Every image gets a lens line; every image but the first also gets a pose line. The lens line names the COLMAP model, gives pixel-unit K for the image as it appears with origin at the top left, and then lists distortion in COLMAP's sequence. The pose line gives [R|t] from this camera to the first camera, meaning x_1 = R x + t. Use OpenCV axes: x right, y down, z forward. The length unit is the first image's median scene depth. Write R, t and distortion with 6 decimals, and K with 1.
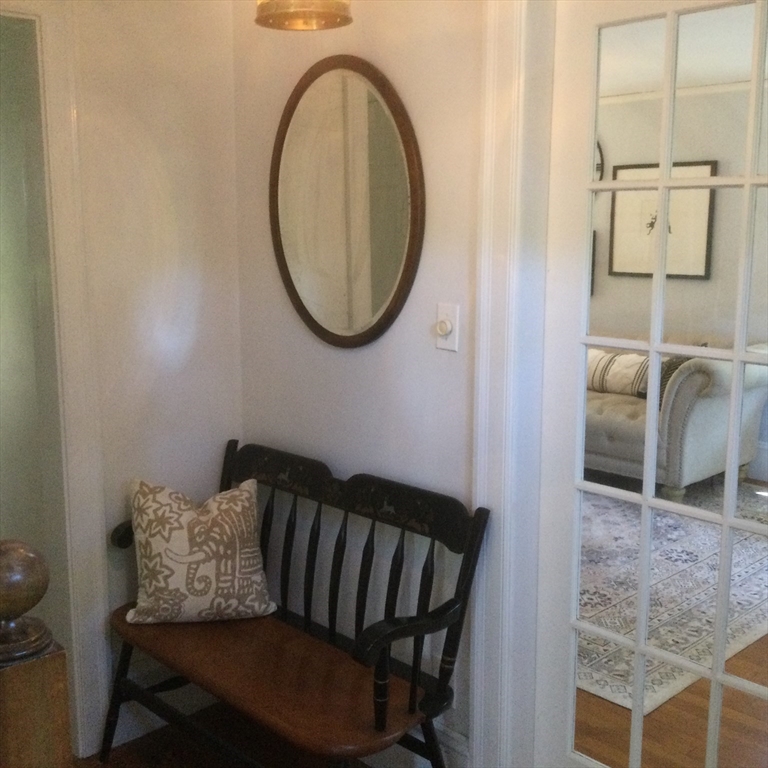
lens RADIAL K [[927.5, 0, 384.0], [0, 927.5, 384.0], [0, 0, 1]] dist [0.127133, -0.346105]
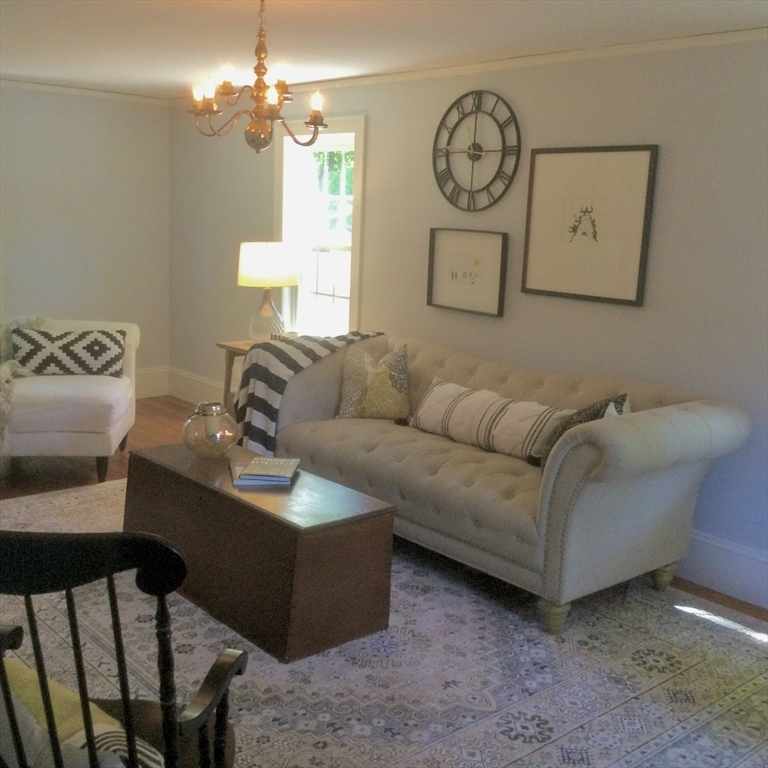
lens RADIAL K [[919.1, 0, 384.0], [0, 919.1, 384.0], [0, 0, 1]] dist [0.103531, -0.209981]
pose [[0.997902, 0.050319, -0.040729, 0.229655], [-0.050050, 0.998718, 0.007591, -0.059053], [0.041059, -0.005536, 0.999141, 0.339695]]
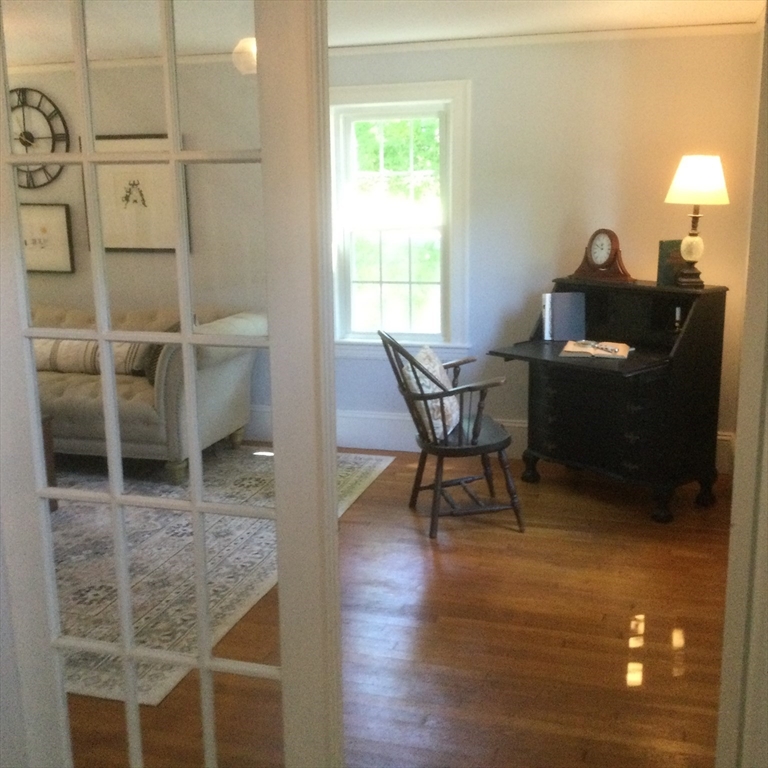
lens RADIAL K [[919.1, 0, 384.0], [0, 919.1, 384.0], [0, 0, 1]] dist [0.103531, -0.209981]
pose [[0.868225, -0.115553, 0.482527, 0.038824], [0.100266, 0.993300, 0.057458, -0.007694], [-0.485934, -0.001505, 0.873994, 0.028141]]
